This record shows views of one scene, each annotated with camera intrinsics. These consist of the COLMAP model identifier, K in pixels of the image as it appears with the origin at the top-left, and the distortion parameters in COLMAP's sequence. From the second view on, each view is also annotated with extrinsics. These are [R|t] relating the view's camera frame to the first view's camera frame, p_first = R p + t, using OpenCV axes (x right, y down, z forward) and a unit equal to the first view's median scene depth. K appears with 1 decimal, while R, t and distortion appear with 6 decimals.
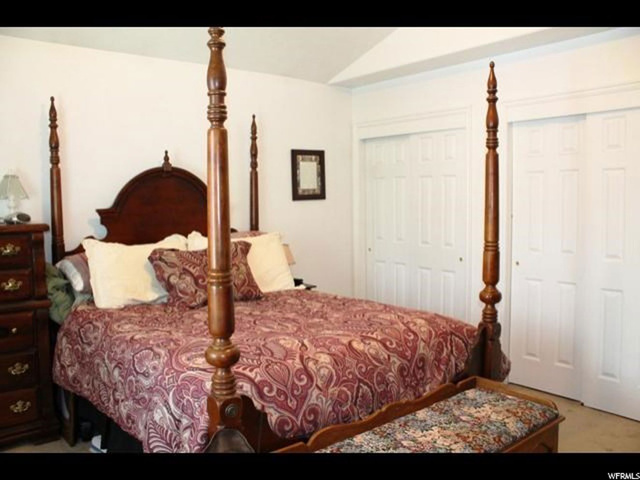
lens RADIAL K [[546.5, 0, 309.3], [0, 546.5, 240.8], [0, 0, 1]] dist [-0.151077, 0.121491]
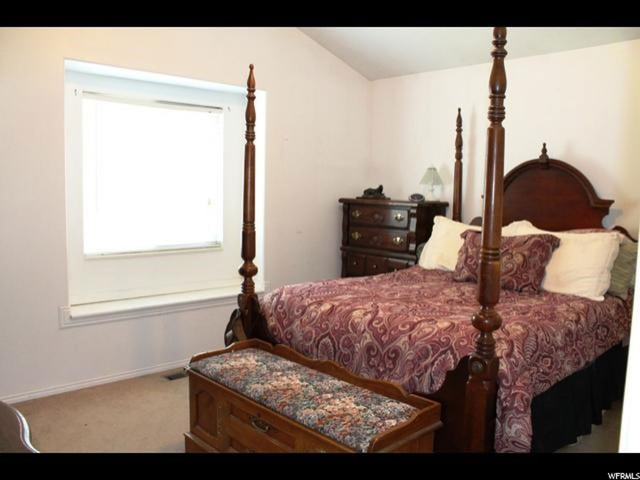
lens RADIAL K [[546.5, 0, 309.3], [0, 546.5, 240.8], [0, 0, 1]] dist [-0.151077, 0.121491]
pose [[0.062077, 0.114442, -0.991489, 1.097800], [-0.101735, 0.988956, 0.107780, -0.065687], [0.992873, 0.094179, 0.073034, 0.721022]]
